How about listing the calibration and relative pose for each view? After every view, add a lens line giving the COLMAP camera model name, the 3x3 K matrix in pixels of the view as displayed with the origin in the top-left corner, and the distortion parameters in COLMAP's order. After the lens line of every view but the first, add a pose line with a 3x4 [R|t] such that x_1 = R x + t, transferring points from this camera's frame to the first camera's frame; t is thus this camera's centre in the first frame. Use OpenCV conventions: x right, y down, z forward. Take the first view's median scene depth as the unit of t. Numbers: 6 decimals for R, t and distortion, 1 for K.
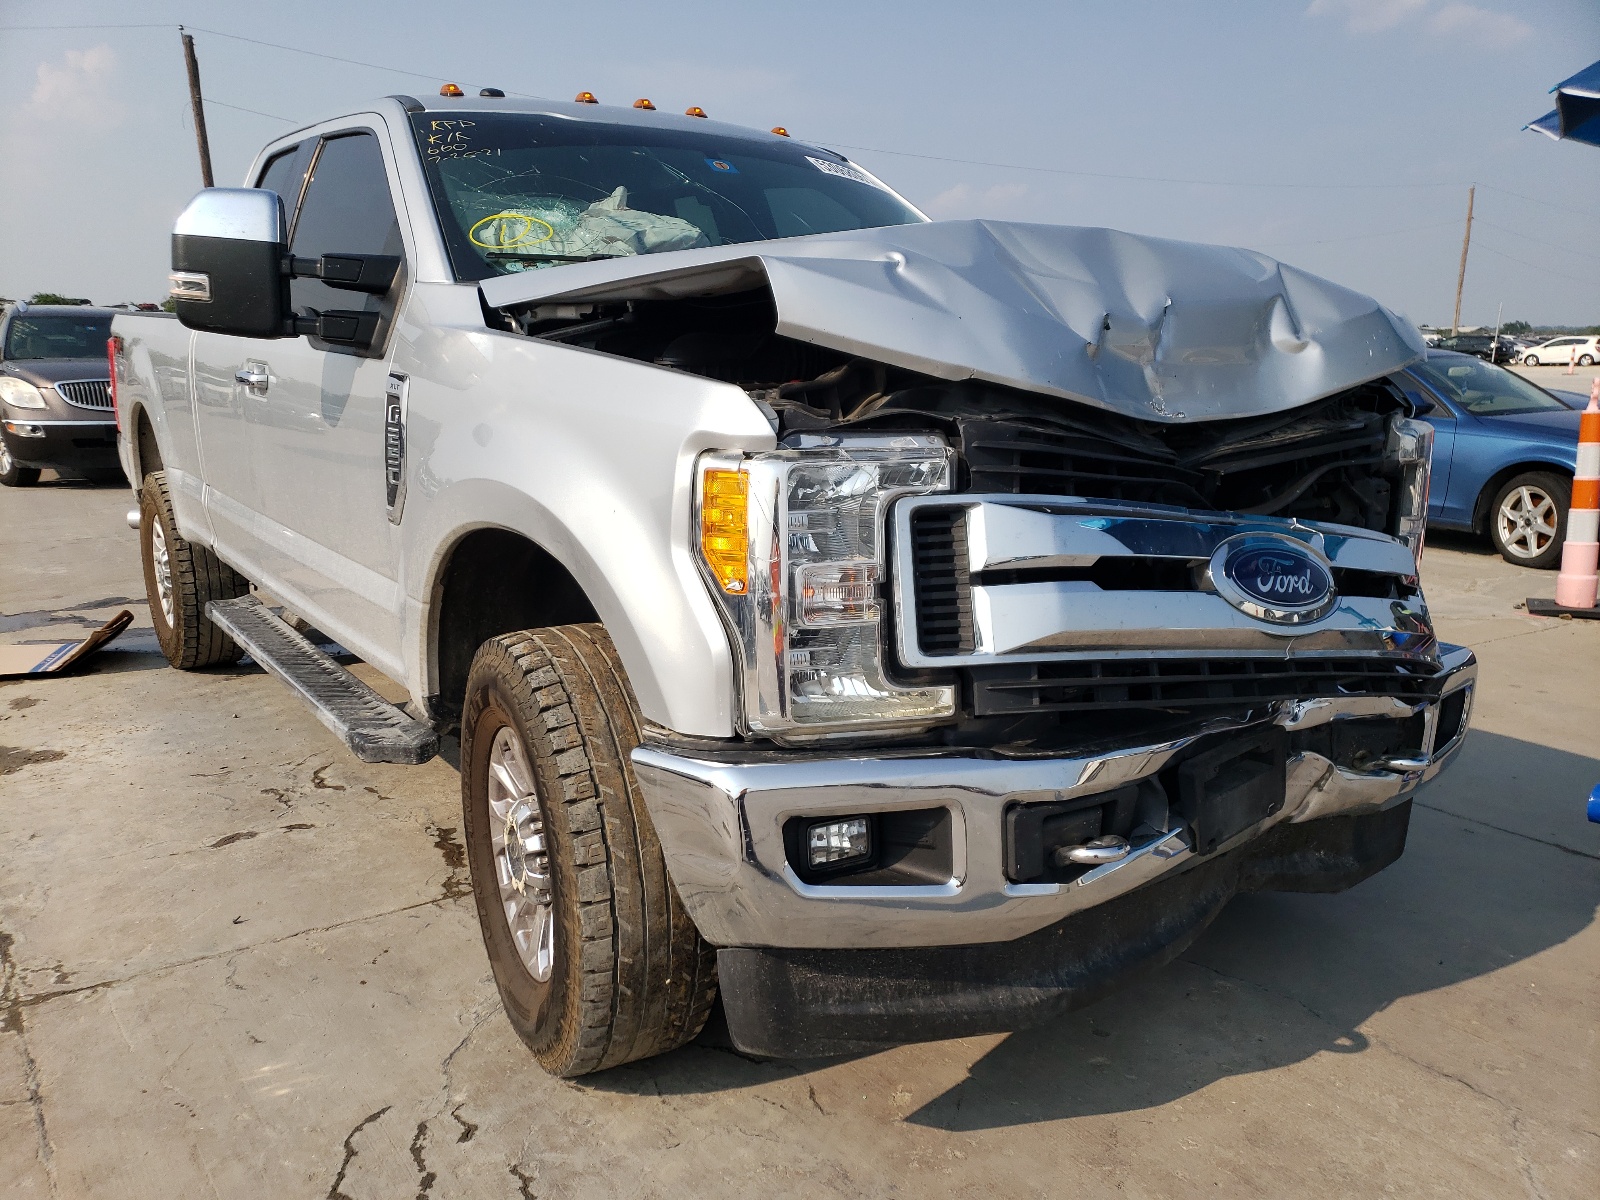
lens RADIAL K [[1174.9, 0, 800.0], [0, 1174.9, 600.0], [0, 0, 1]] dist [0.001864, 0.000183]
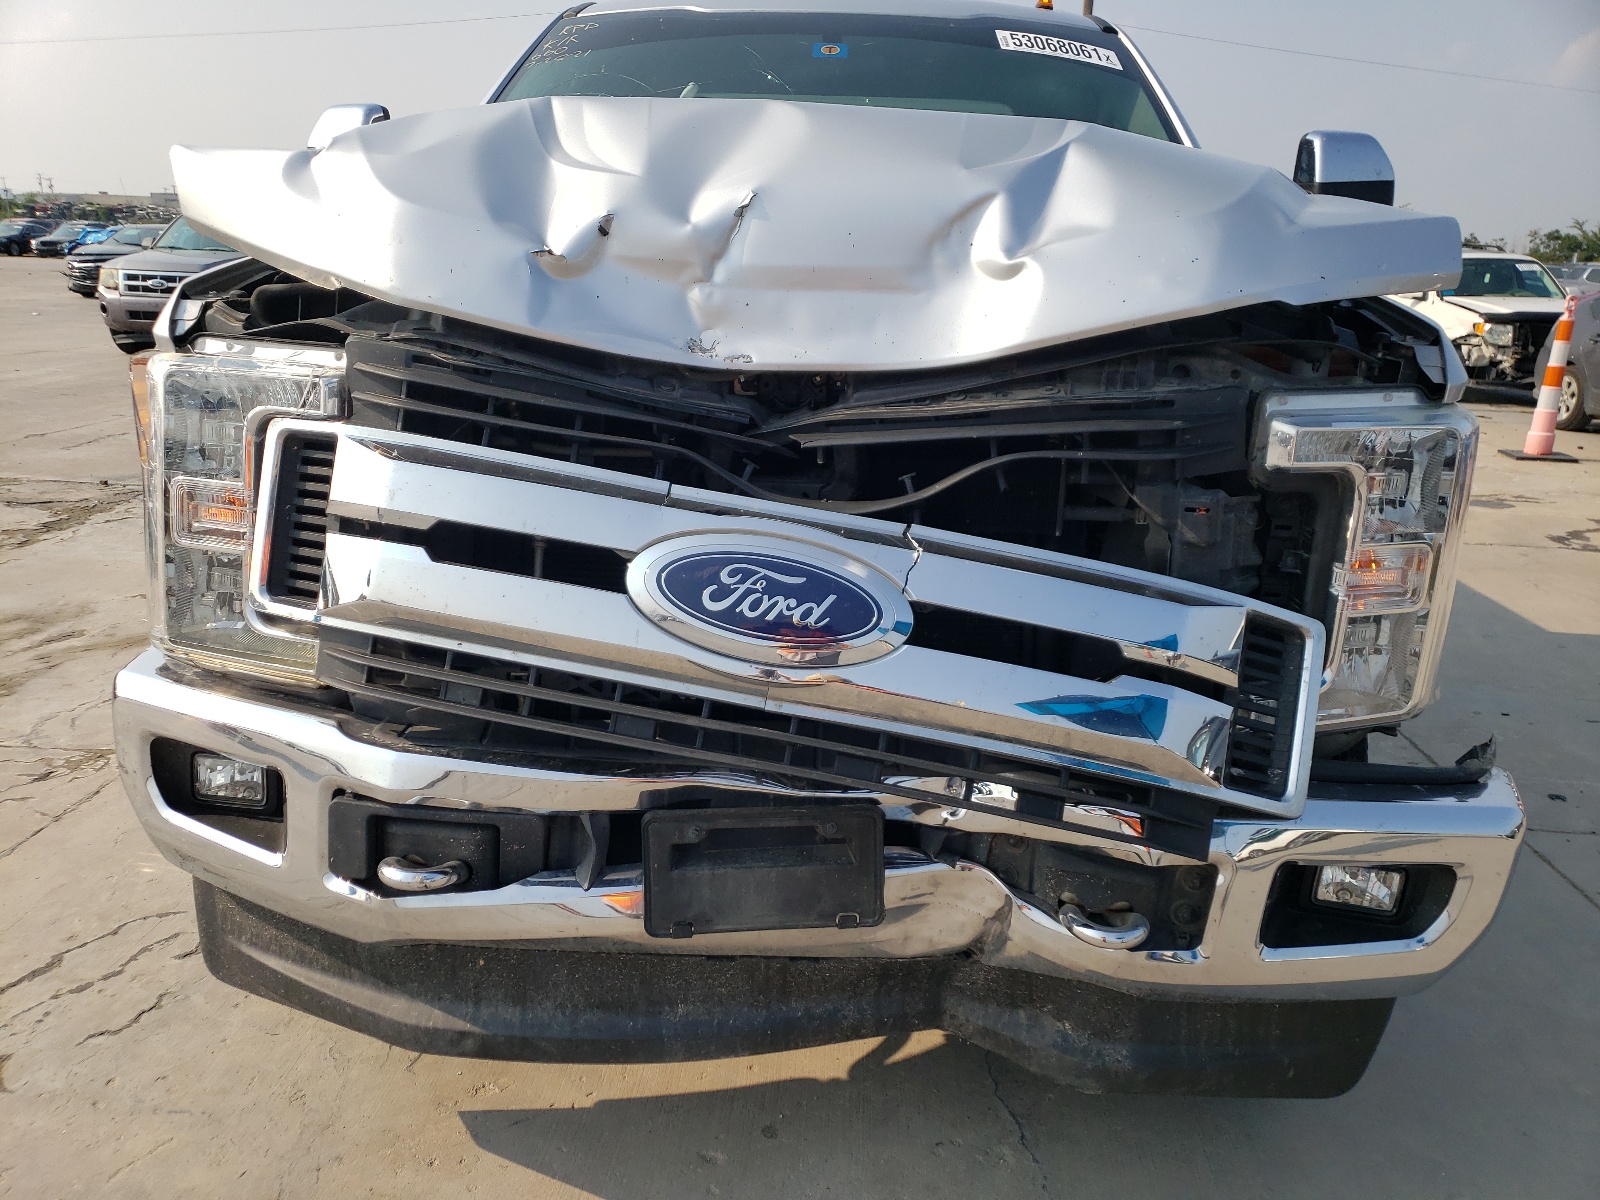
lens RADIAL K [[1197.9, 0, 798.9], [0, 1197.9, 591.0], [0, 0, 1]] dist [0.001089, 0.000896]
pose [[0.806548, 0.183701, -0.561903, 0.844590], [-0.153289, 0.982972, 0.101330, -0.100443], [0.570950, 0.004406, 0.820973, 0.431270]]
